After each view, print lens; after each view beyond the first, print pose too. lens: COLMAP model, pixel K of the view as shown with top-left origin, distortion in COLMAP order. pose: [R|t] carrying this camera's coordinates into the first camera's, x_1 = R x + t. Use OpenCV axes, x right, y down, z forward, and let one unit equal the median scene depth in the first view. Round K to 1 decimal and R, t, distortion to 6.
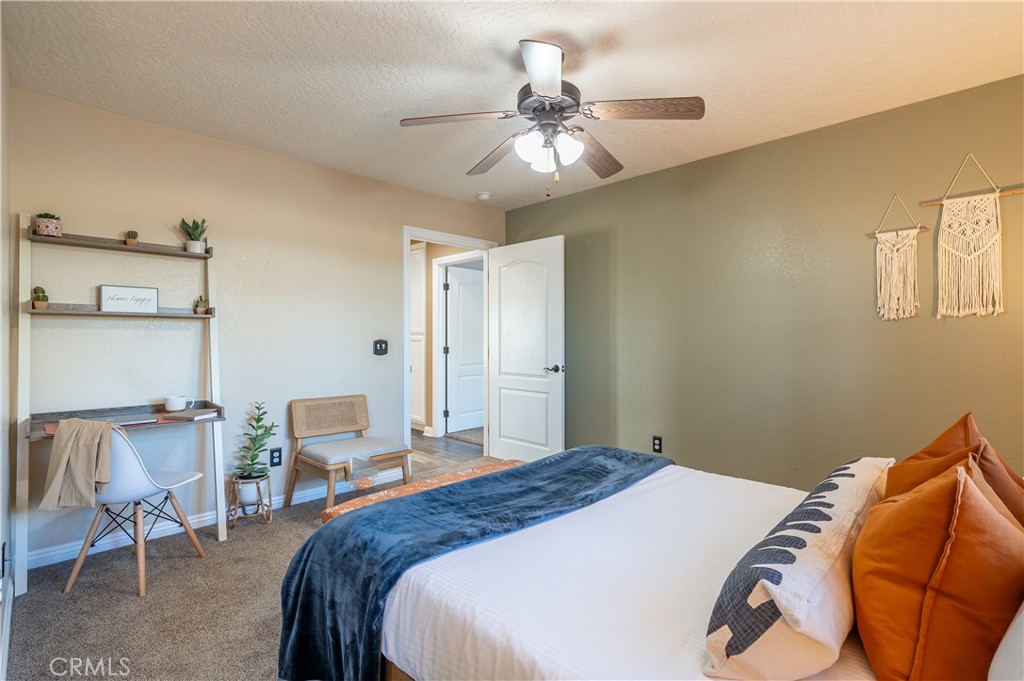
lens RADIAL K [[481.7, 0, 516.0], [0, 481.7, 342.5], [0, 0, 1]] dist [-0.001836, 0.000359]
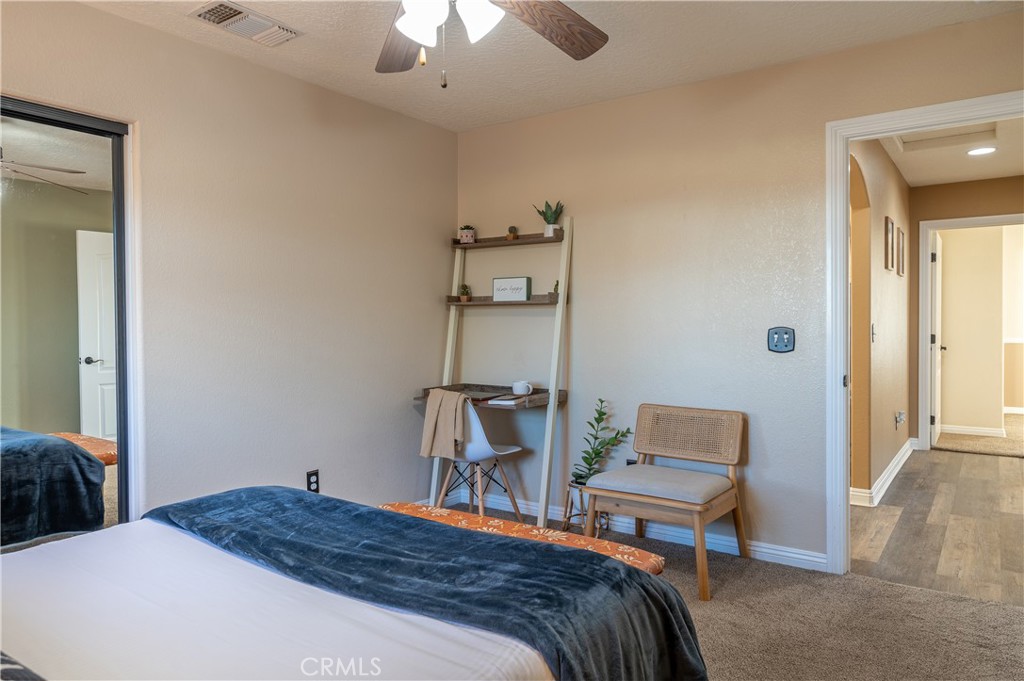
lens RADIAL K [[698.2, 0, 514.2], [0, 698.2, 338.8], [0, 0, 1]] dist [-0.003768, -0.000681]
pose [[0.138232, 0.025862, -0.990062, 0.763993], [-0.005167, 0.999664, 0.025391, -0.016159], [0.990386, 0.001606, 0.138320, 0.774185]]
